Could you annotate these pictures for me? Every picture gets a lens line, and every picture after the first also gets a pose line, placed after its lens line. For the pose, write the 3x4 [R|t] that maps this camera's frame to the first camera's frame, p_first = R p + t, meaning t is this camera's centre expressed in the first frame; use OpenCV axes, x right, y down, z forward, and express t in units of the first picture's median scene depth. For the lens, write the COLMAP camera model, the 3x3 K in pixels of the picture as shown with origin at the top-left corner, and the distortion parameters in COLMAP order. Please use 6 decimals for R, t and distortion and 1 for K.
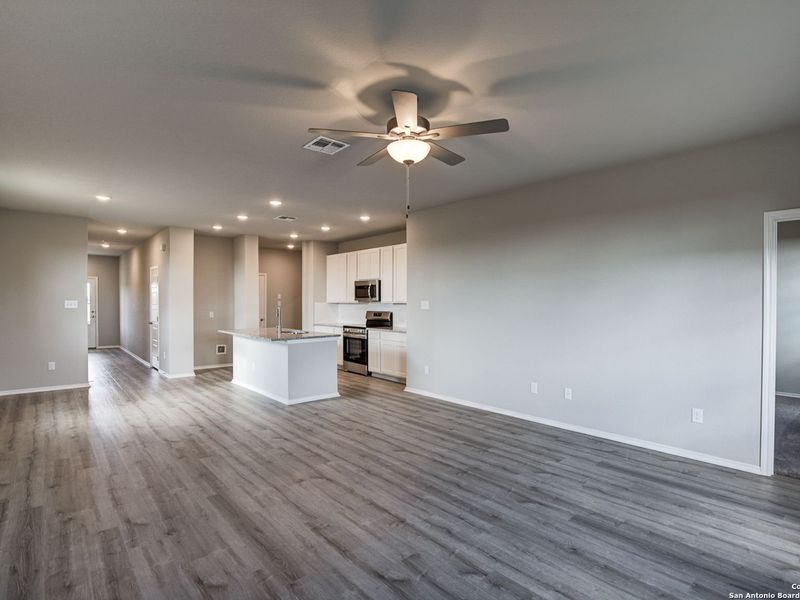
lens RADIAL K [[408.5, 0, 397.7], [0, 408.5, 304.9], [0, 0, 1]] dist [-0.030822, 0.000530]
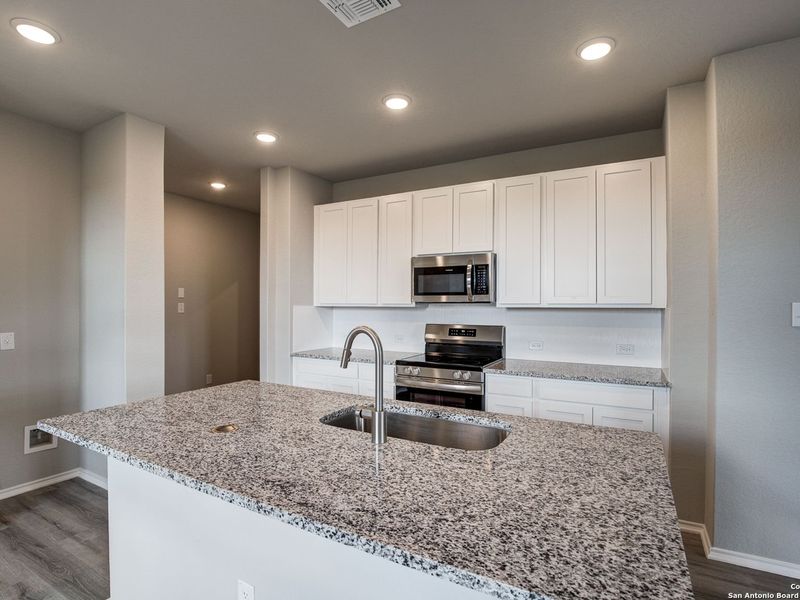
lens RADIAL K [[408.5, 0, 403.9], [0, 408.5, 306.0], [0, 0, 1]] dist [-0.030822, 0.000530]
pose [[0.939023, 0.000487, 0.343855, -0.271843], [0.000923, 0.999992, -0.003934, -0.003886], [-0.343854, 0.004012, 0.939014, 0.599323]]
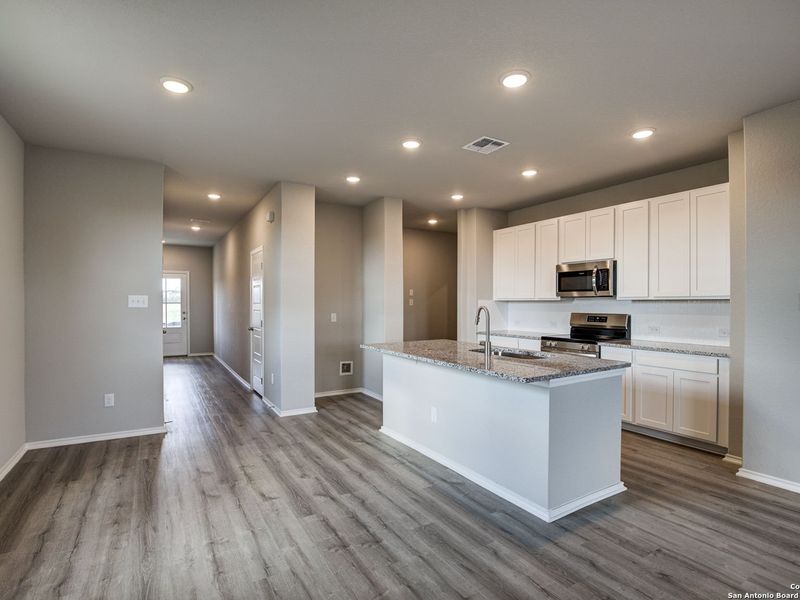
lens RADIAL K [[408.5, 0, 400.9], [0, 408.5, 304.3], [0, 0, 1]] dist [-0.030822, 0.000530]
pose [[0.984406, -0.000769, -0.175907, -0.235169], [0.000137, 0.999993, -0.003605, 0.004161], [0.175909, 0.003524, 0.984400, 0.353872]]
